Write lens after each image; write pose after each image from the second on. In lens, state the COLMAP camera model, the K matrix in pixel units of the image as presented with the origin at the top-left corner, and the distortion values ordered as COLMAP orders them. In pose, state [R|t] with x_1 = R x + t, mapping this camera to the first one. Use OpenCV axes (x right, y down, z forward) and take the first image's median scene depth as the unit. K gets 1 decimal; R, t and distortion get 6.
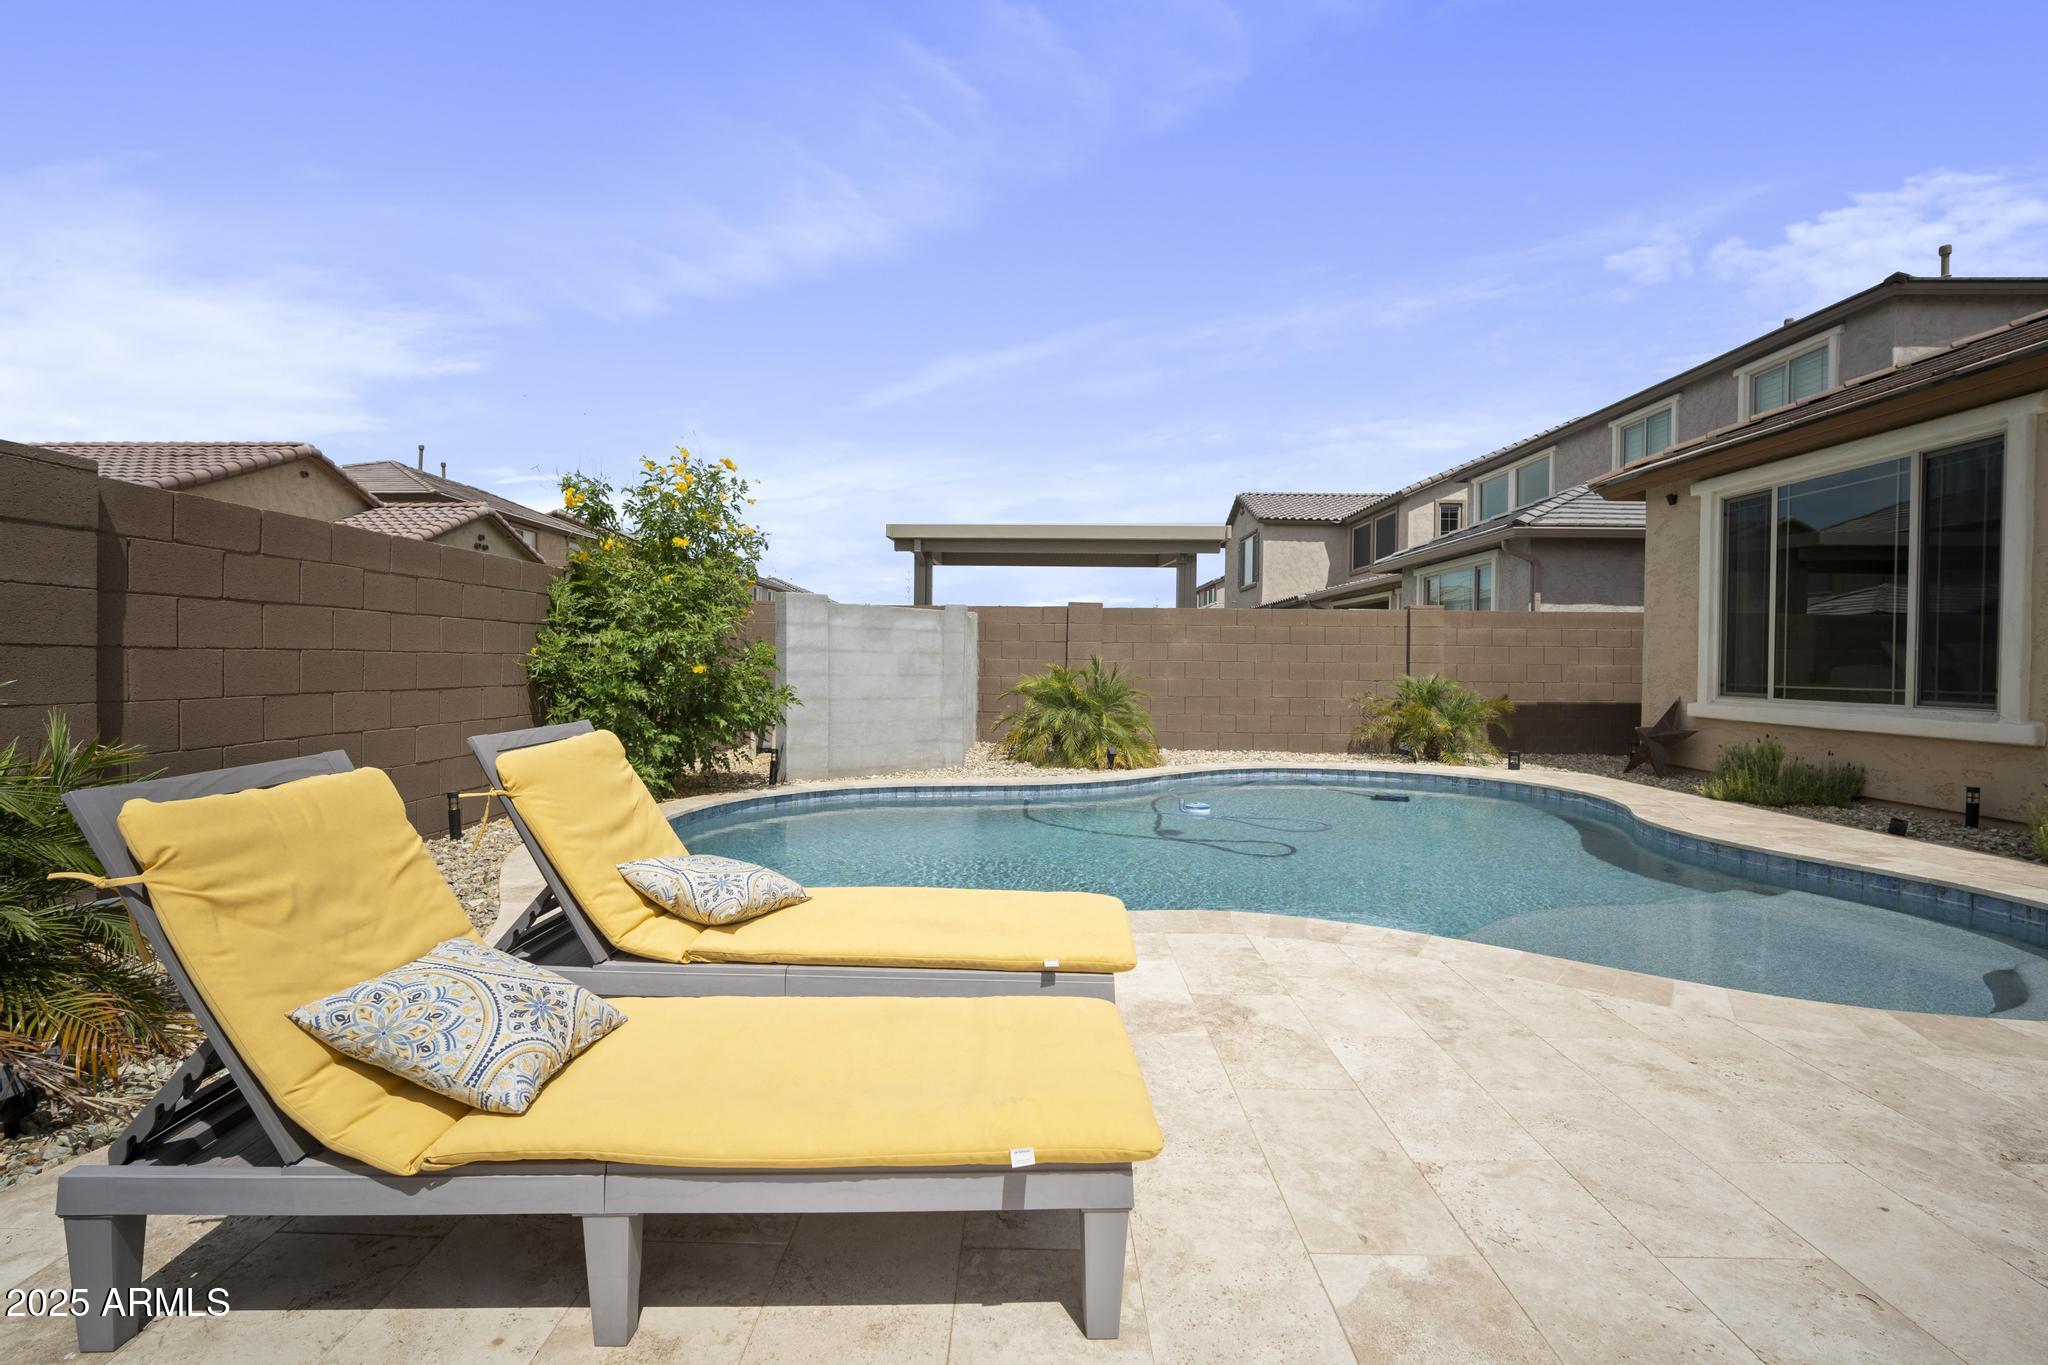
lens RADIAL K [[910.7, 0, 1024.0], [0, 910.7, 682.5], [0, 0, 1]] dist [-0.016398, 0.005263]
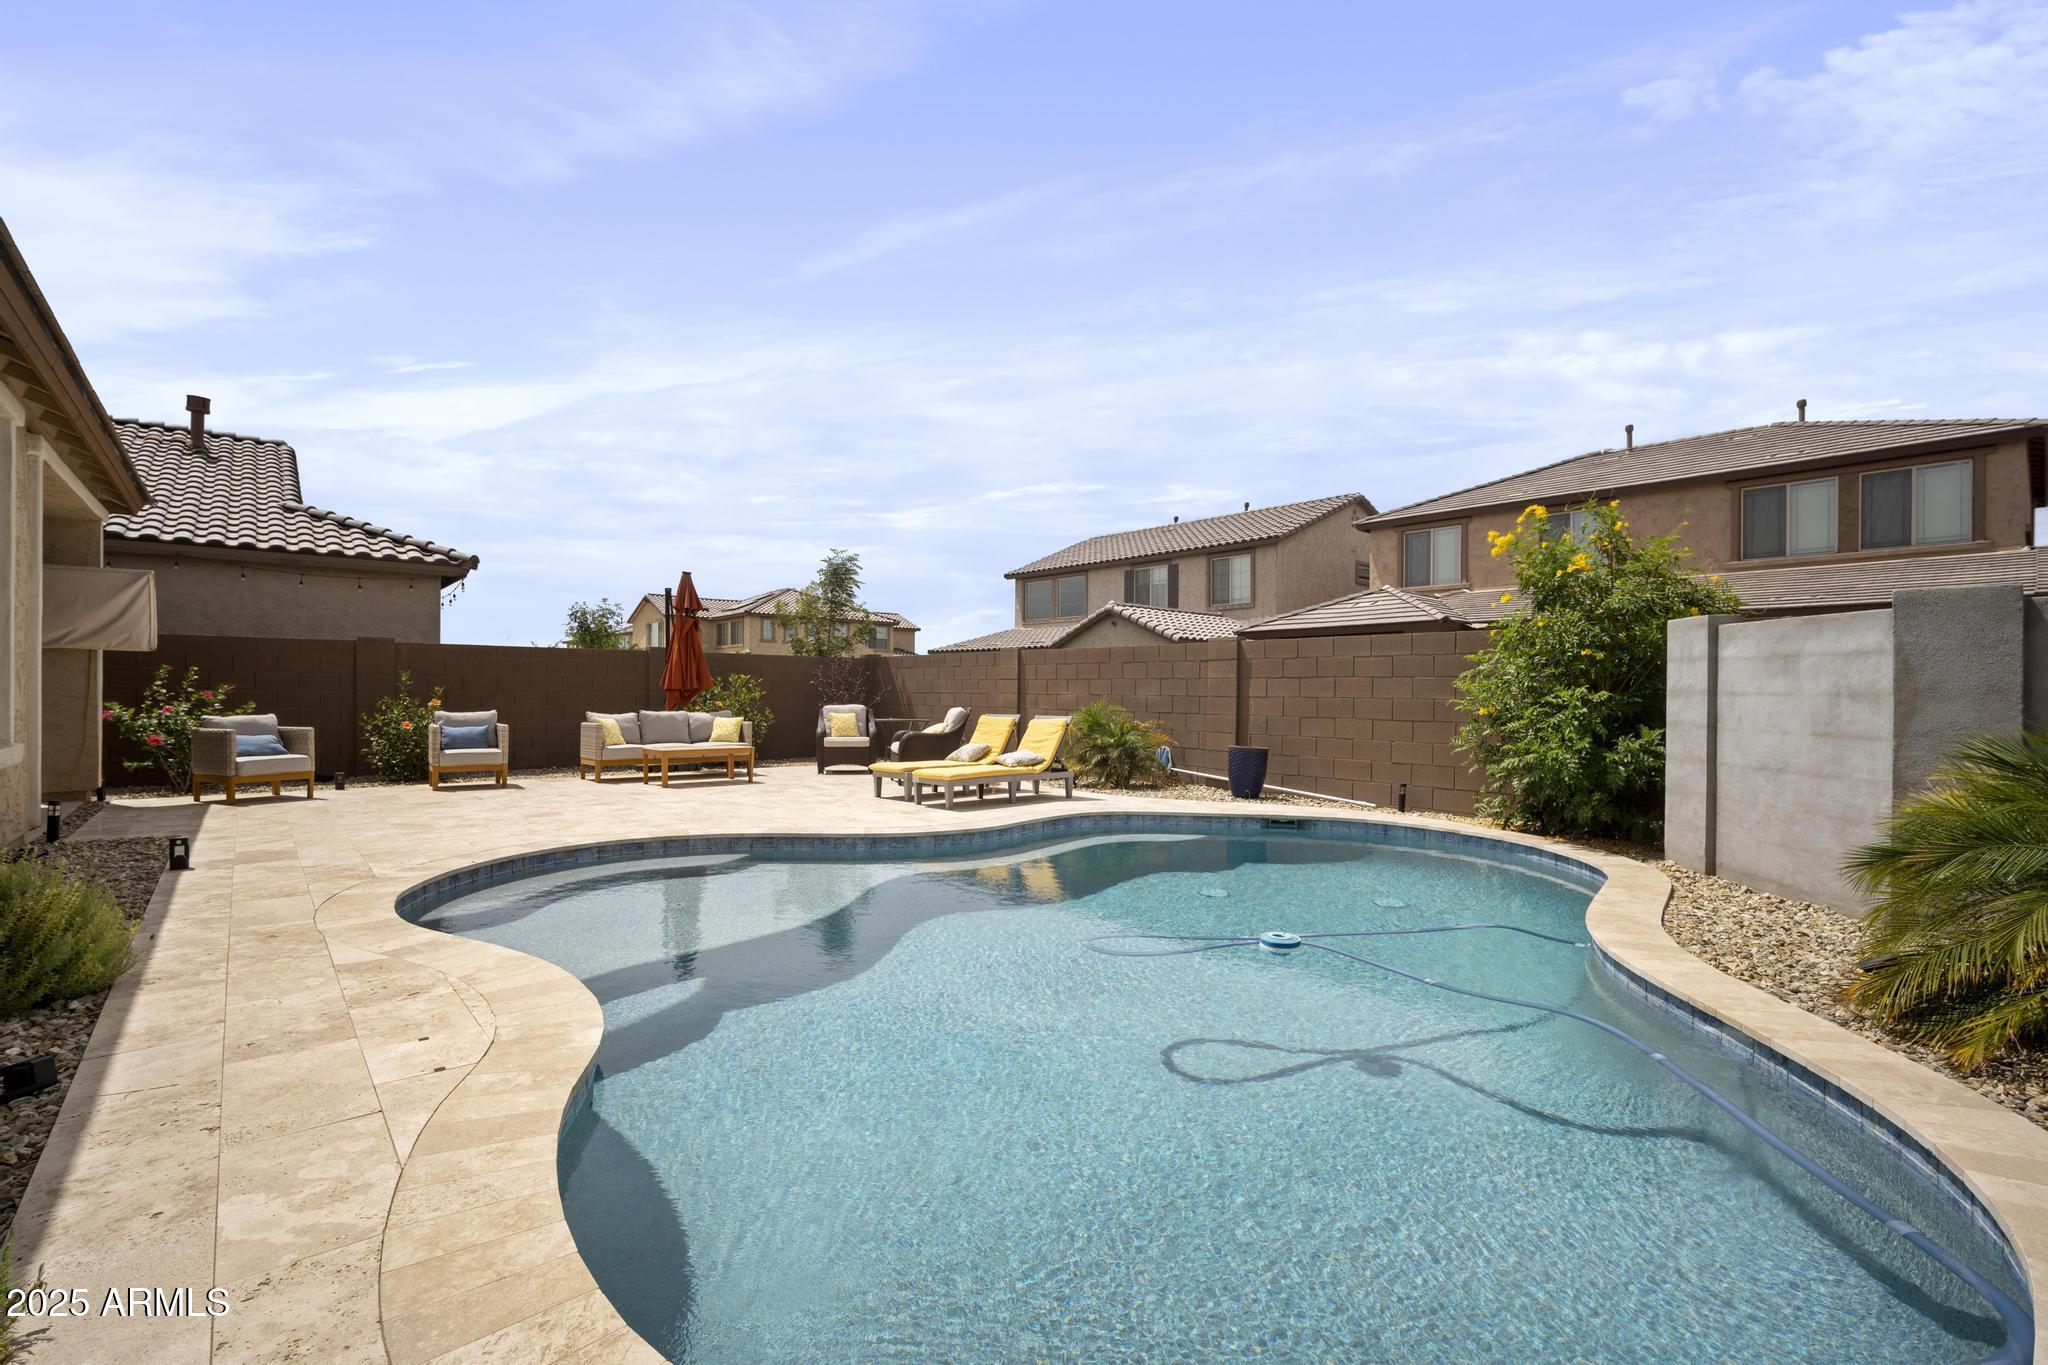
lens RADIAL K [[910.7, 0, 1024.0], [0, 910.7, 682.5], [0, 0, 1]] dist [-0.016398, 0.005263]
pose [[-0.744326, -0.024400, -0.667370, 0.639440], [-0.032362, 0.999476, -0.000449, -0.025437], [0.667031, 0.021264, -0.744726, 1.137903]]
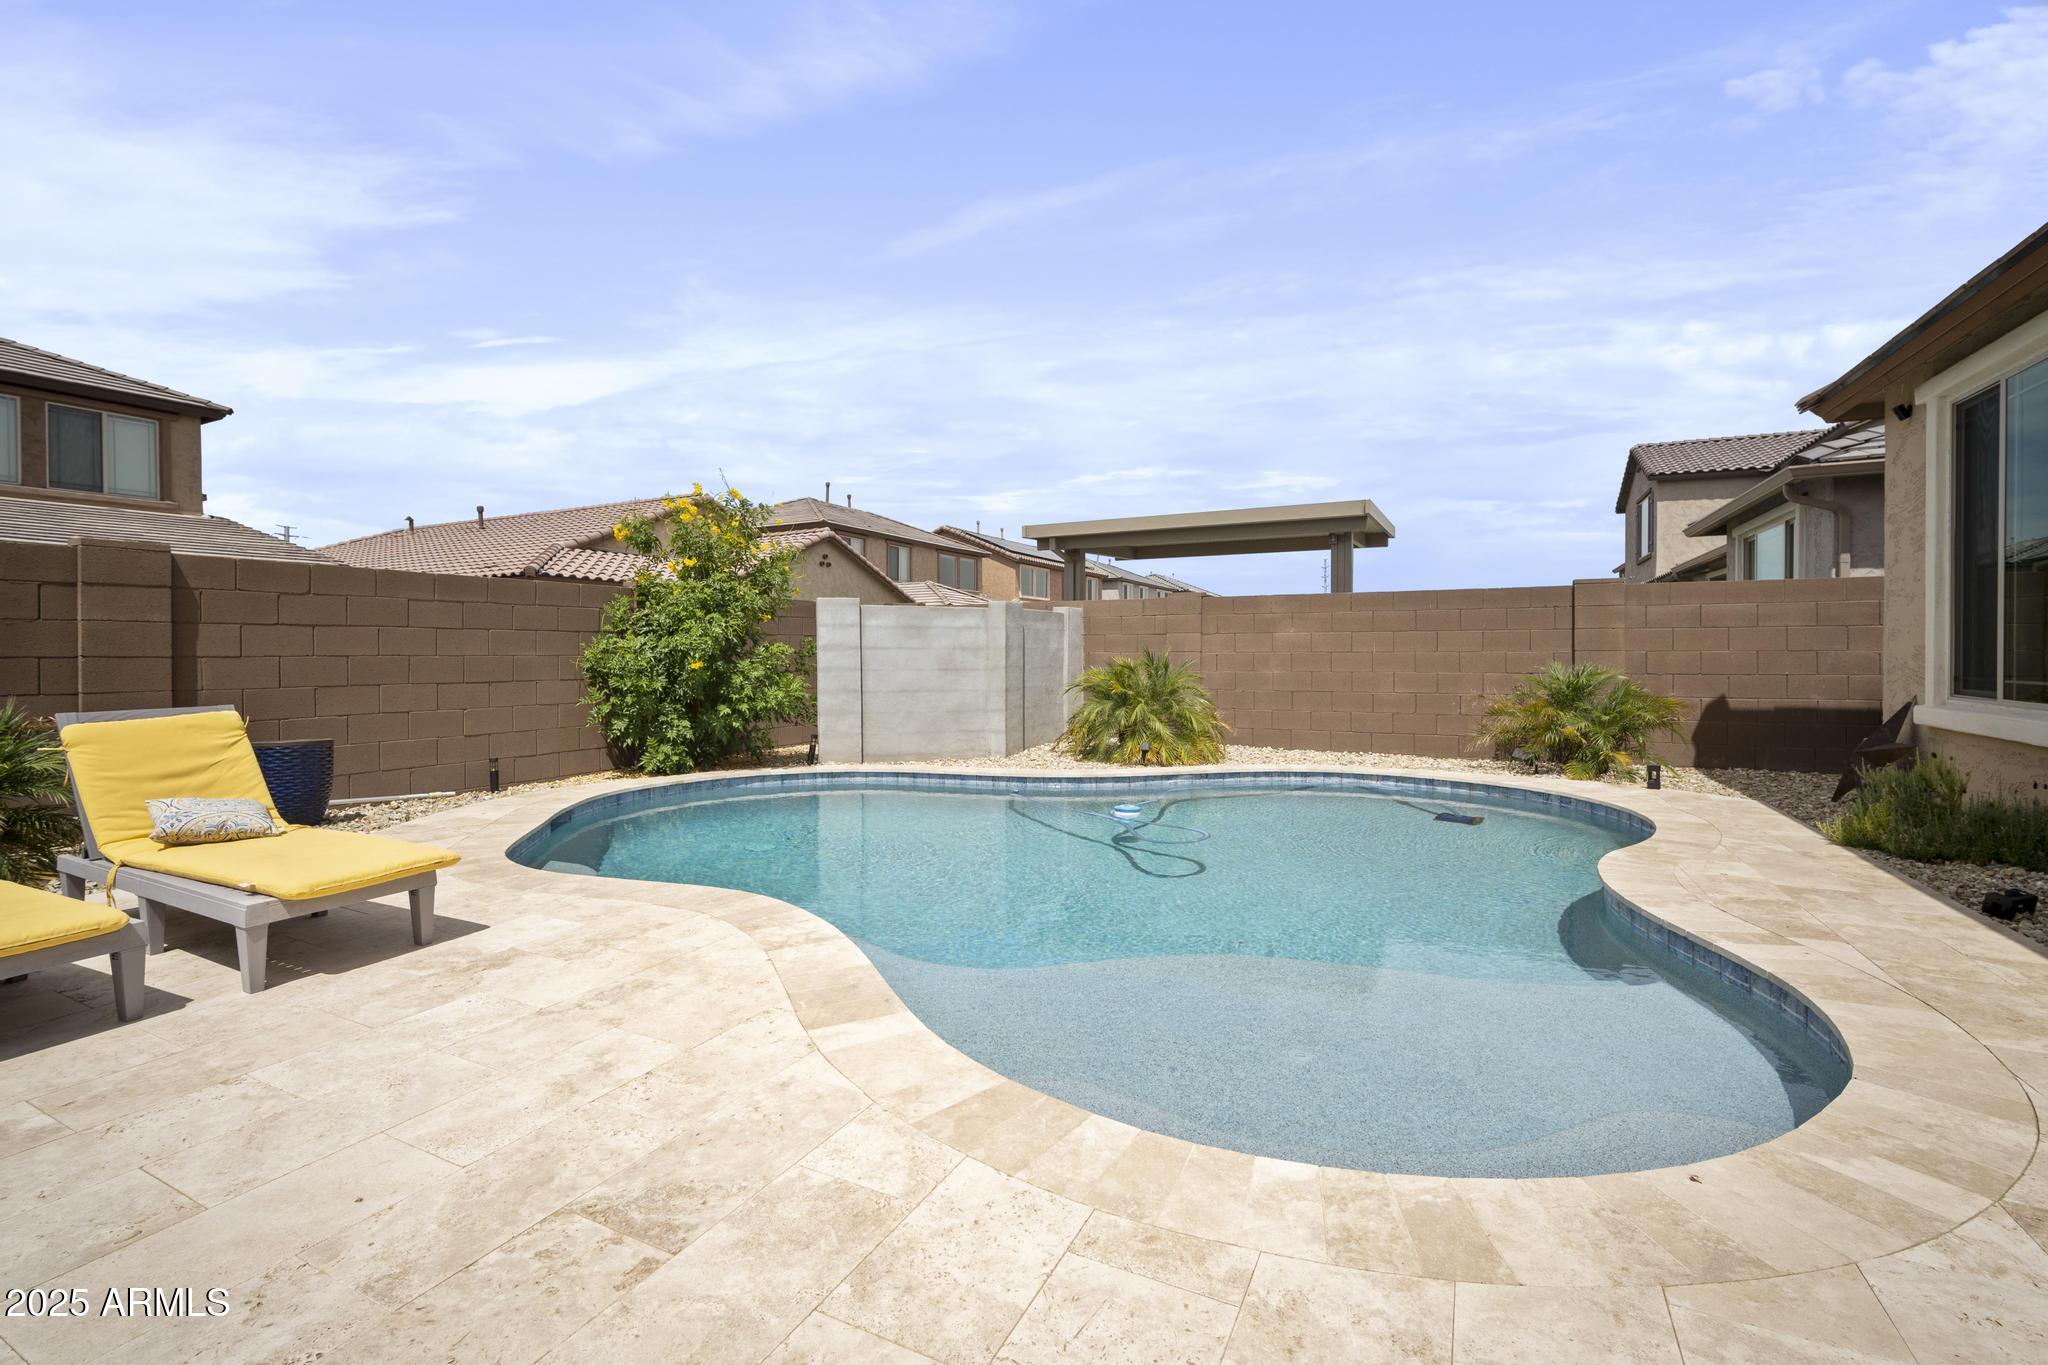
lens RADIAL K [[899.5, 0, 1019.5], [0, 899.5, 668.6], [0, 0, 1]] dist [-0.015866, 0.004670]
pose [[0.896866, -0.004613, -0.442279, 0.439154], [0.001820, 0.999976, -0.006740, -0.001992], [0.442299, 0.005240, 0.896852, 0.089218]]
